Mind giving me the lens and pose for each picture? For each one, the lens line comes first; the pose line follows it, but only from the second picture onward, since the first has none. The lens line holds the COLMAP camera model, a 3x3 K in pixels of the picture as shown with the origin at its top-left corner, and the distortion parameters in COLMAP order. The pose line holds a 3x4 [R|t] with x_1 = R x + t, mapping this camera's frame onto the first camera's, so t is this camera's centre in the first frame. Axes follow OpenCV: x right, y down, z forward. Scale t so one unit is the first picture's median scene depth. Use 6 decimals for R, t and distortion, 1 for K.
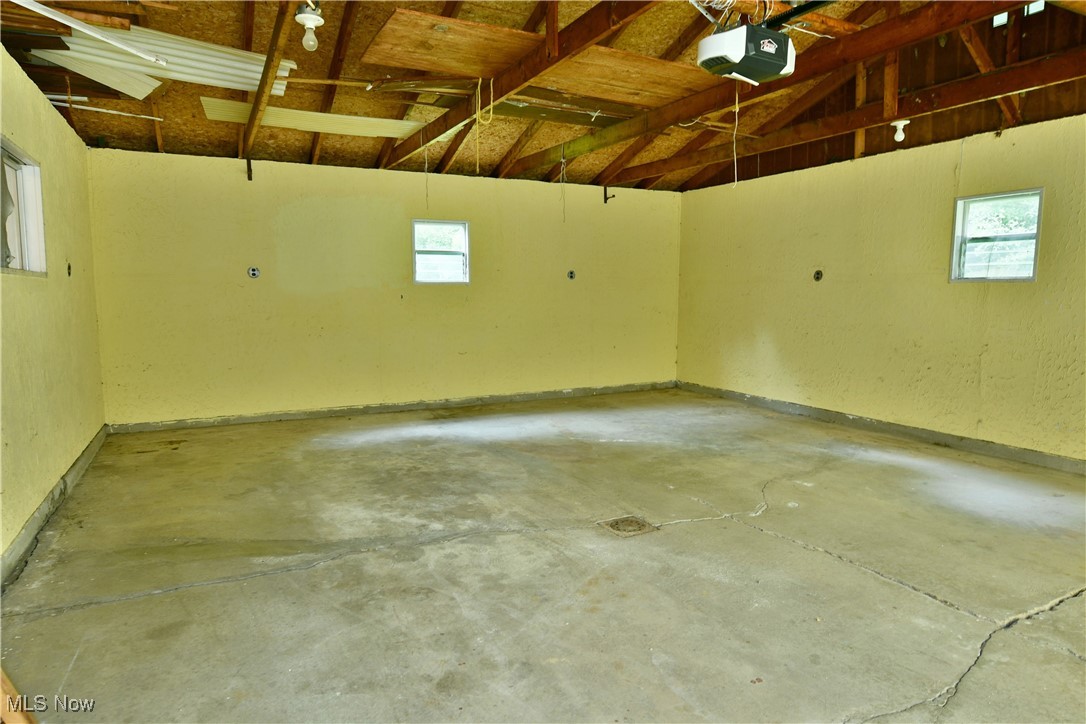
lens RADIAL K [[658.9, 0, 542.9], [0, 658.9, 364.4], [0, 0, 1]] dist [-0.012761, -0.006150]
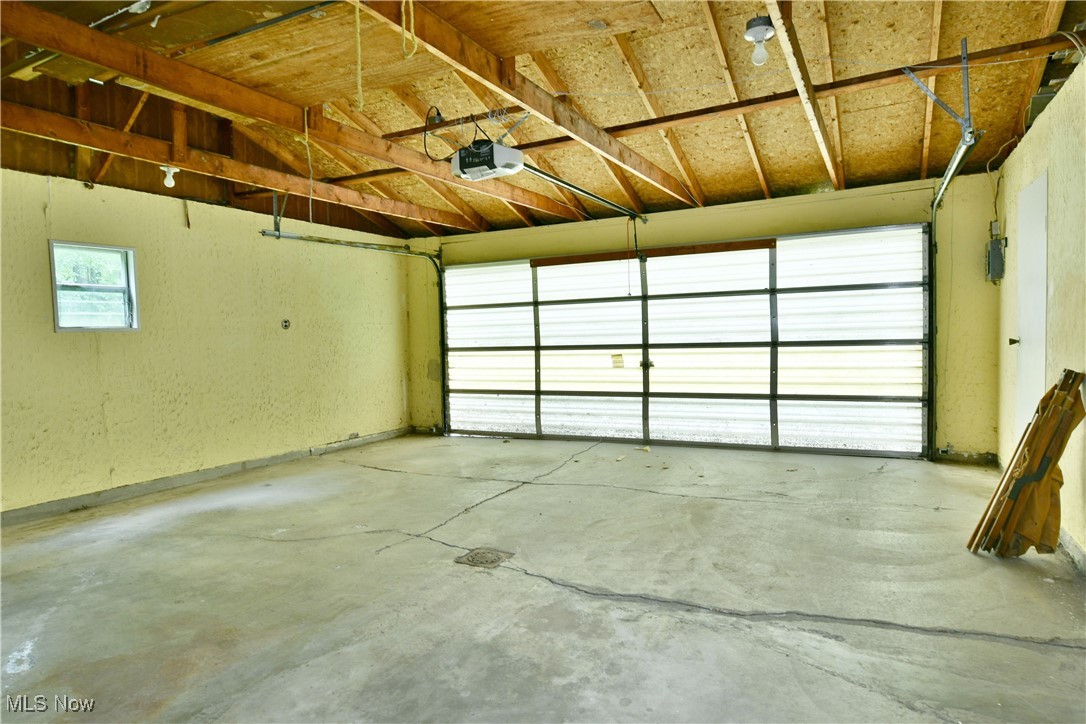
lens RADIAL K [[658.9, 0, 540.5], [0, 658.9, 361.7], [0, 0, 1]] dist [-0.012761, -0.006150]
pose [[-0.582202, -0.021579, 0.812758, -0.627446], [0.116285, 0.987161, 0.109507, -0.132238], [-0.804686, 0.158266, -0.572217, 1.234147]]
